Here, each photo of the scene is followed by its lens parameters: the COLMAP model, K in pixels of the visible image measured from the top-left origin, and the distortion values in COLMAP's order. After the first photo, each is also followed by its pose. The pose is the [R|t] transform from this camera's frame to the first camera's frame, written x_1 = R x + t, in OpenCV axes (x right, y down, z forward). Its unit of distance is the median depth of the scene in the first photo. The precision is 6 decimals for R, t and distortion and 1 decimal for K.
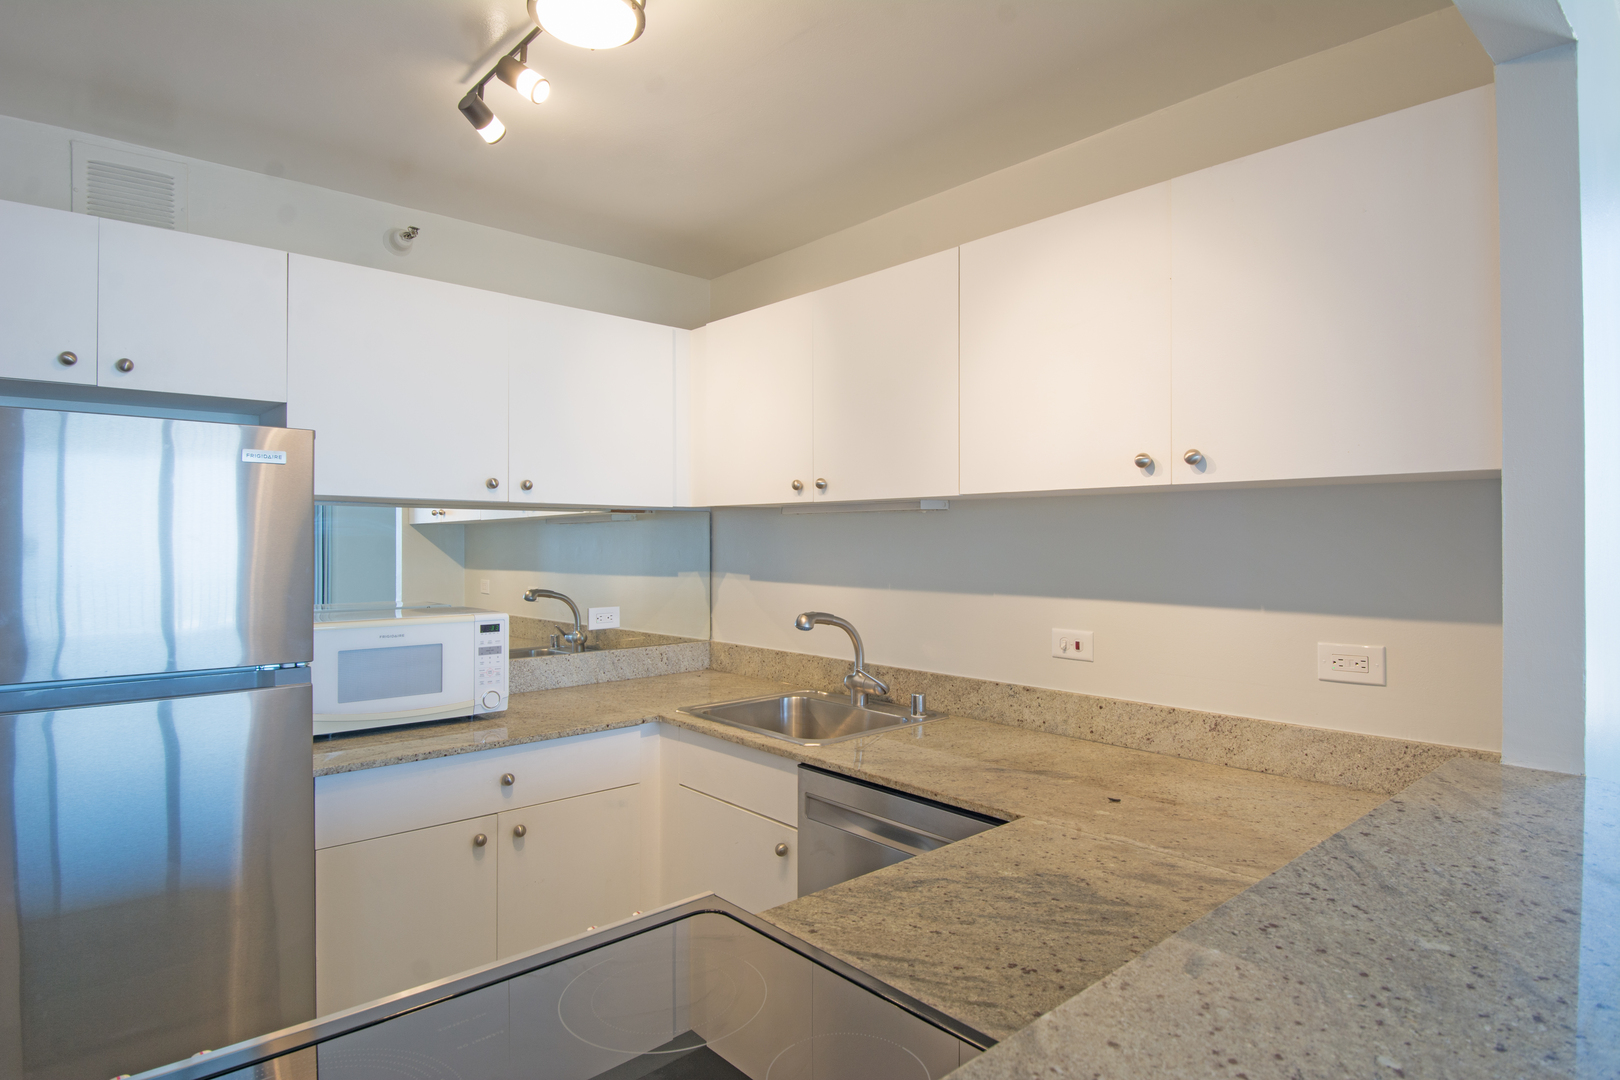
lens RADIAL K [[886.5, 0, 810.8], [0, 886.5, 541.9], [0, 0, 1]] dist [0.006335, -0.001353]
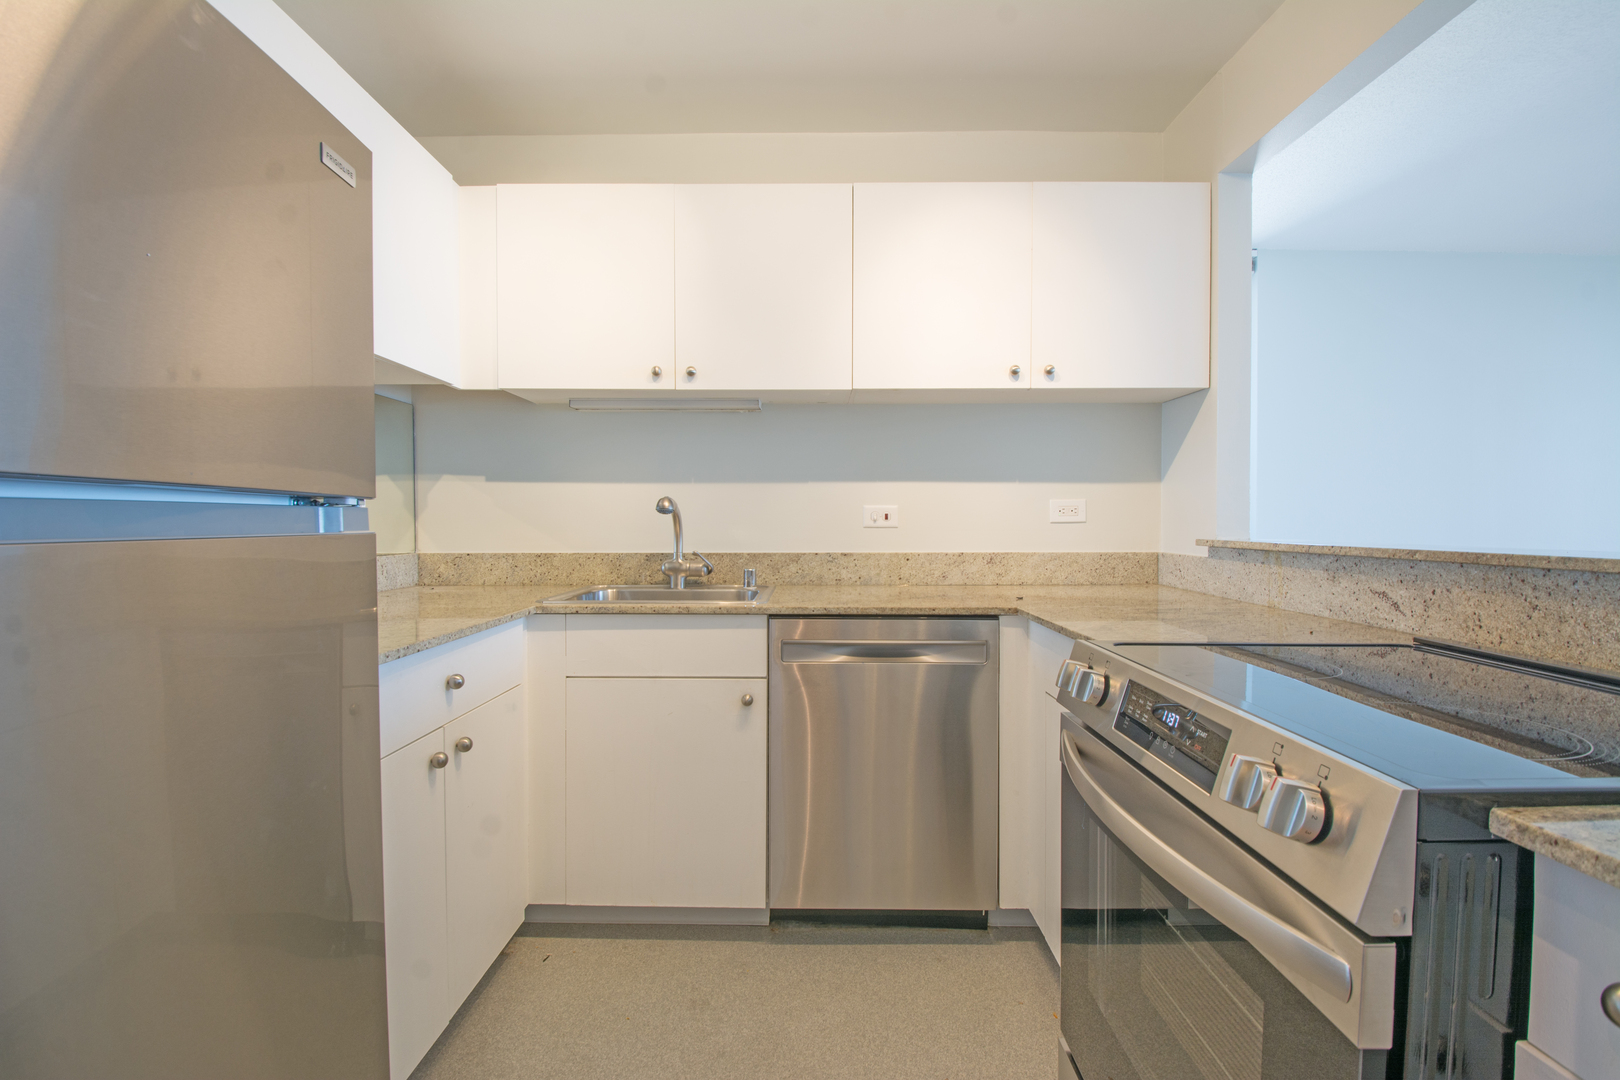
lens RADIAL K [[767.5, 0, 809.4], [0, 767.5, 537.4], [0, 0, 1]] dist [0.027691, 0.000023]
pose [[0.673922, -0.014779, 0.738655, -0.626925], [0.003141, 0.999848, 0.017140, 0.127165], [-0.738796, -0.009231, 0.673866, 0.304897]]
